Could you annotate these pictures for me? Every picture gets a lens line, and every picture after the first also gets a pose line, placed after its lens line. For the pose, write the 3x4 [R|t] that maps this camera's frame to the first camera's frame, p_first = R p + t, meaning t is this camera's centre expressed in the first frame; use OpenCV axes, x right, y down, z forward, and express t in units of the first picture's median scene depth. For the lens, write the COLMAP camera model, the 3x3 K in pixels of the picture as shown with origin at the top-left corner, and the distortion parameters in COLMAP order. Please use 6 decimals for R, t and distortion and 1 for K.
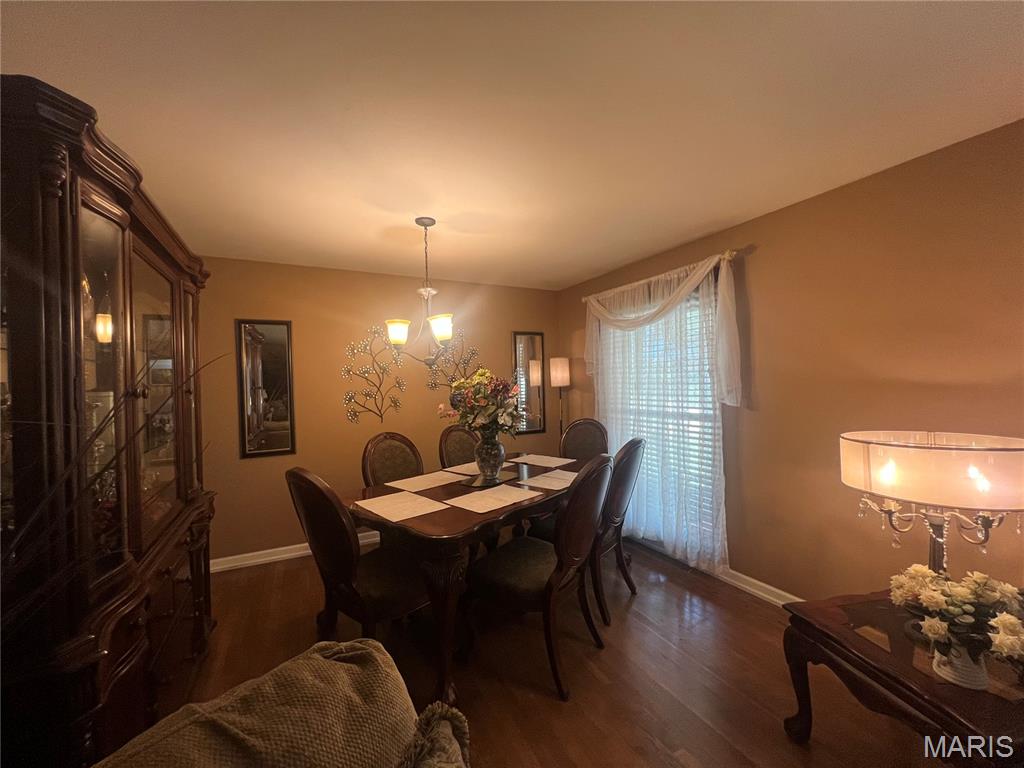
lens RADIAL K [[410.8, 0, 512.0], [0, 410.8, 384.0], [0, 0, 1]] dist [-0.000385, -0.000077]
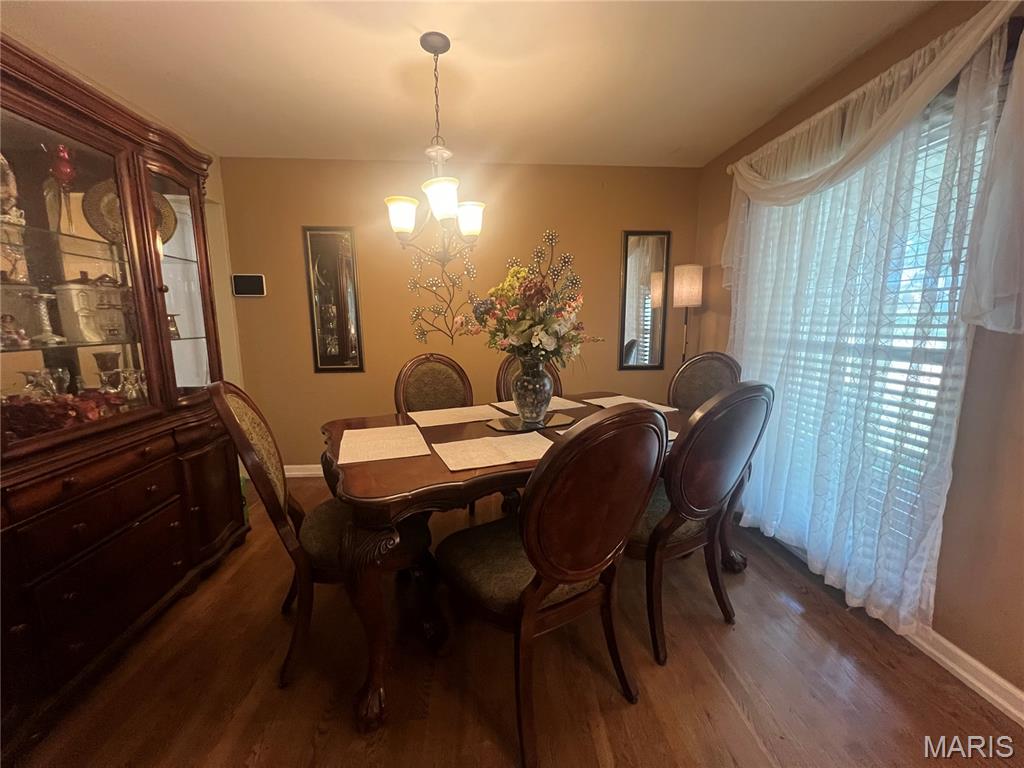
lens RADIAL K [[410.8, 0, 512.0], [0, 410.8, 384.0], [0, 0, 1]] dist [-0.000385, -0.000077]
pose [[0.917658, 0.081352, -0.388956, 0.187158], [-0.018655, 0.986560, 0.162332, 0.041096], [0.396934, -0.141709, 0.906842, 0.304302]]
